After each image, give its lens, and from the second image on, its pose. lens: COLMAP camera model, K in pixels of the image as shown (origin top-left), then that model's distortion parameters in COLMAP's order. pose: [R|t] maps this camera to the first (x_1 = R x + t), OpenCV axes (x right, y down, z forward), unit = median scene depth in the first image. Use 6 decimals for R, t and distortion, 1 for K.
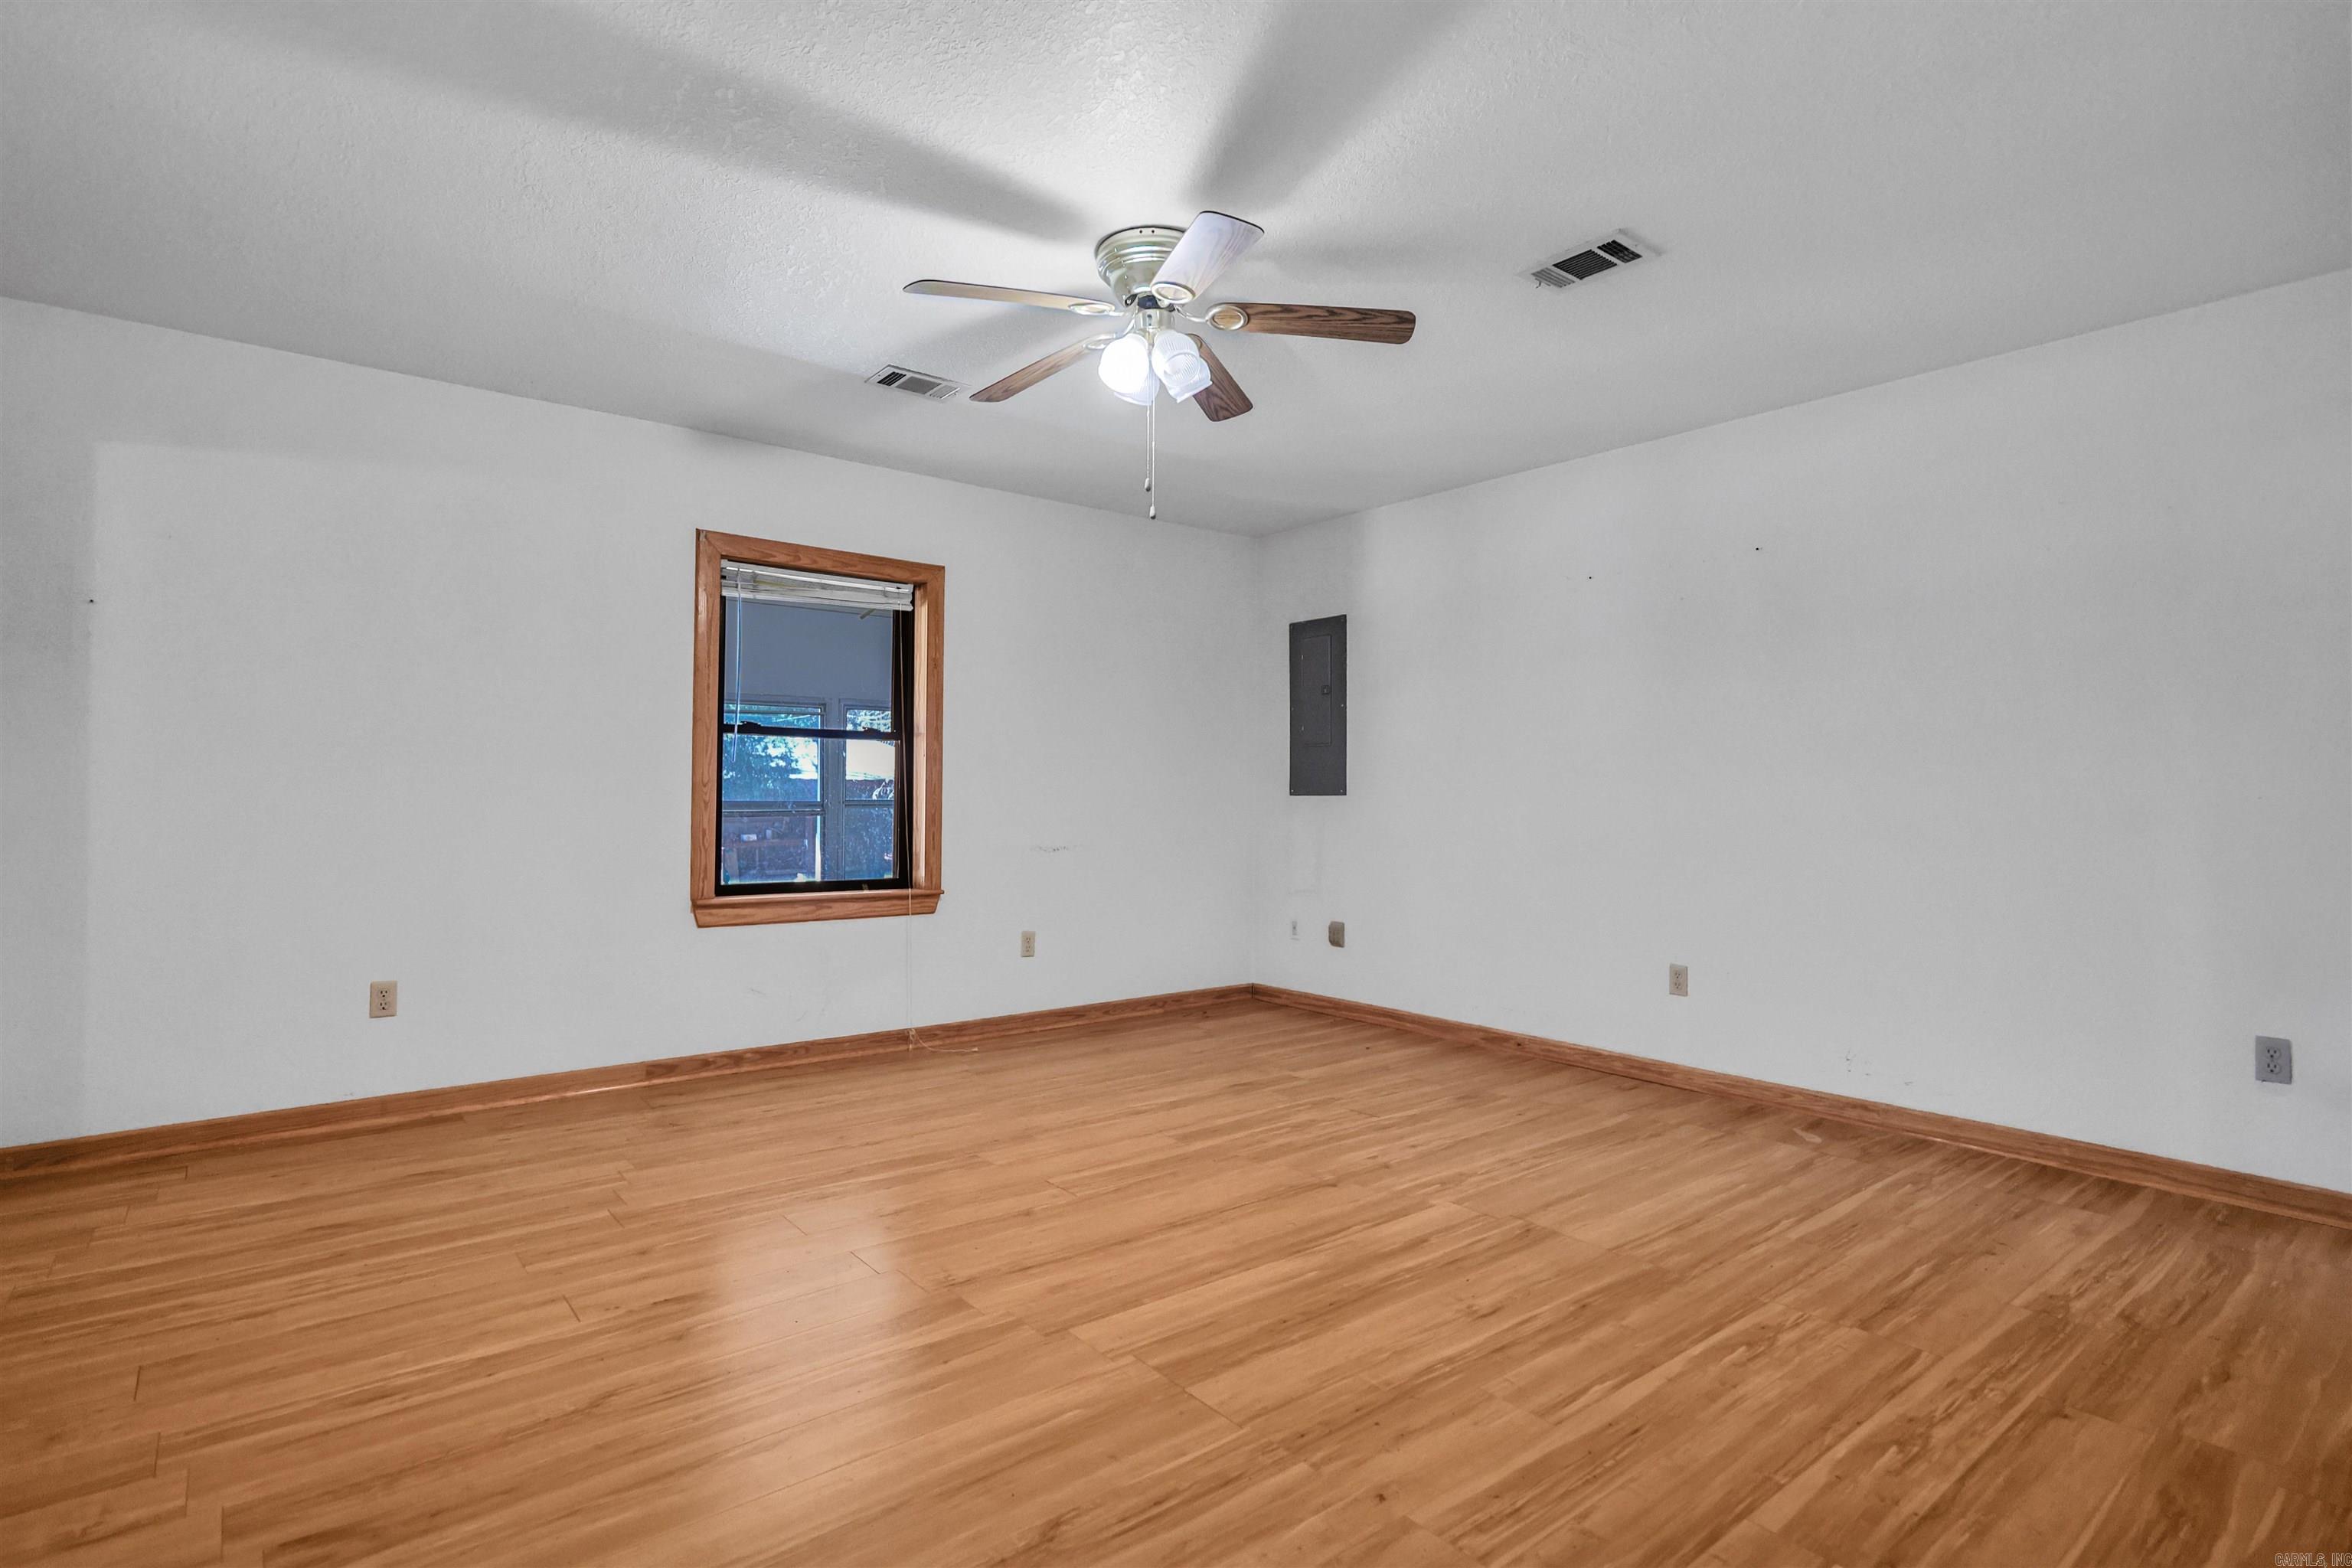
lens RADIAL K [[1137.6, 0, 1176.0], [0, 1137.6, 784.0], [0, 0, 1]] dist [0.000189, -0.000013]
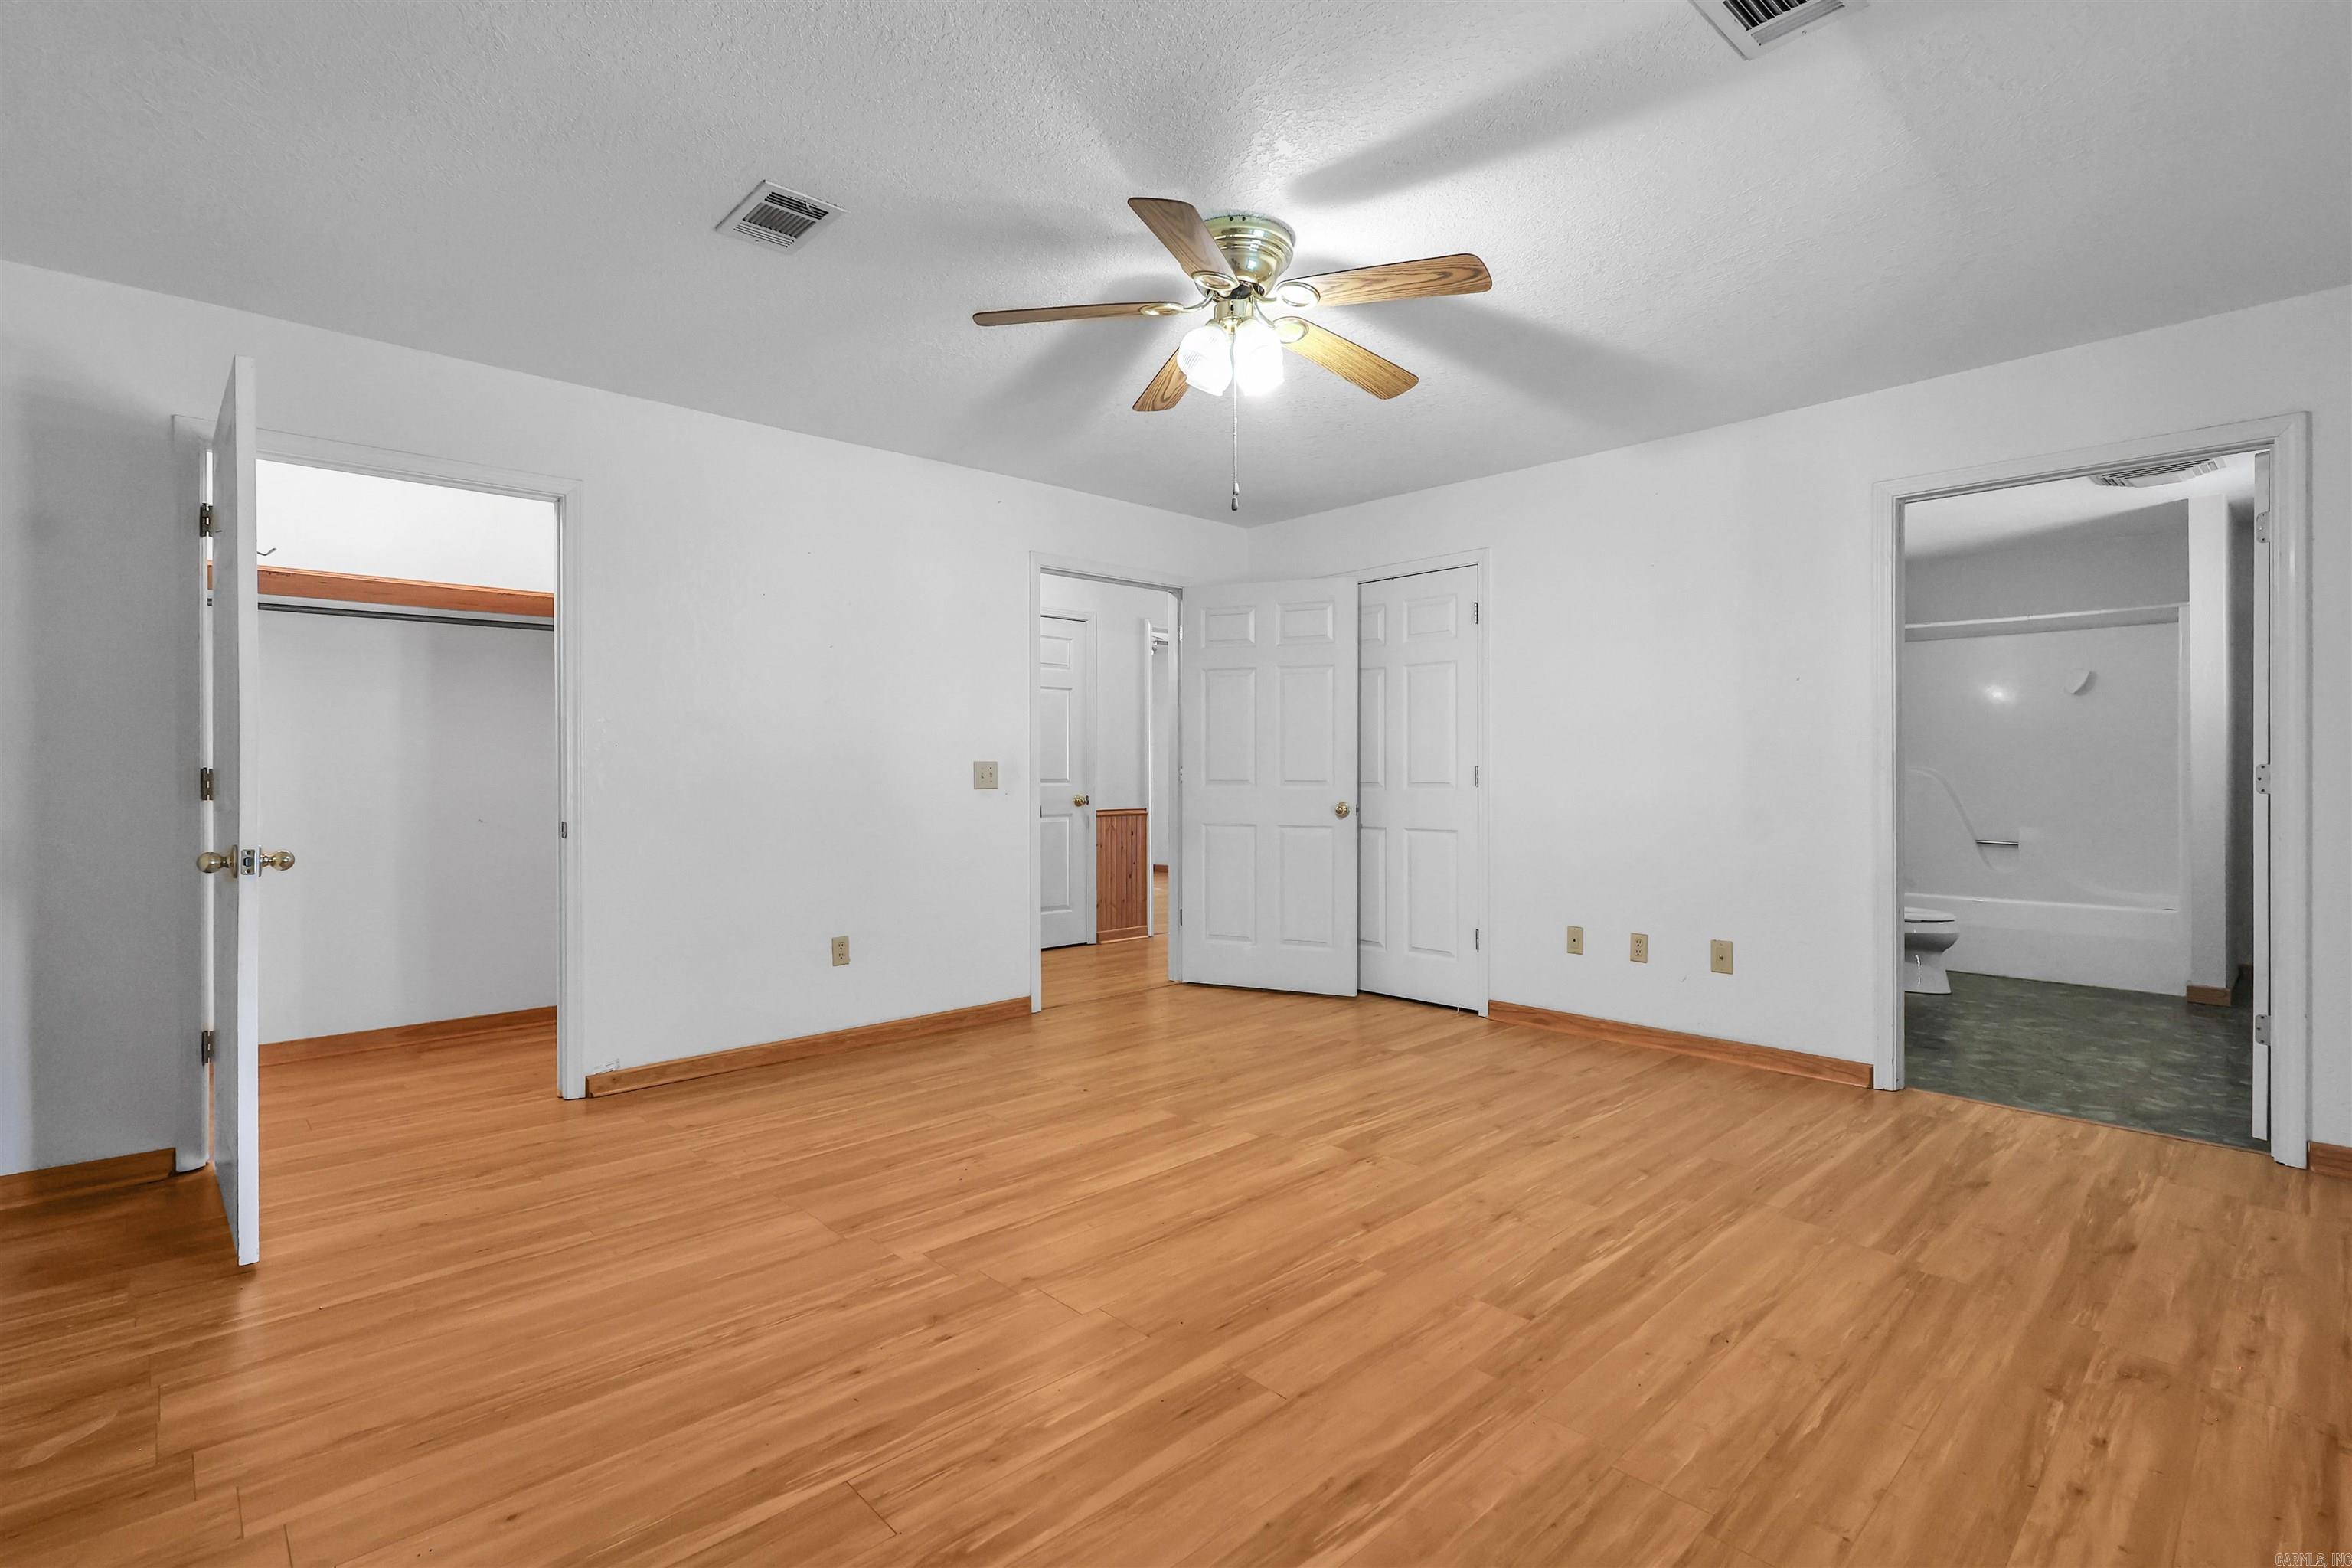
lens RADIAL K [[1137.6, 0, 1176.0], [0, 1137.6, 784.0], [0, 0, 1]] dist [0.000189, -0.000013]
pose [[-0.996936, -0.002984, -0.078159, 0.116467], [-0.003155, 0.999993, 0.002058, 0.005268], [0.078153, 0.002299, -0.996939, 2.144640]]
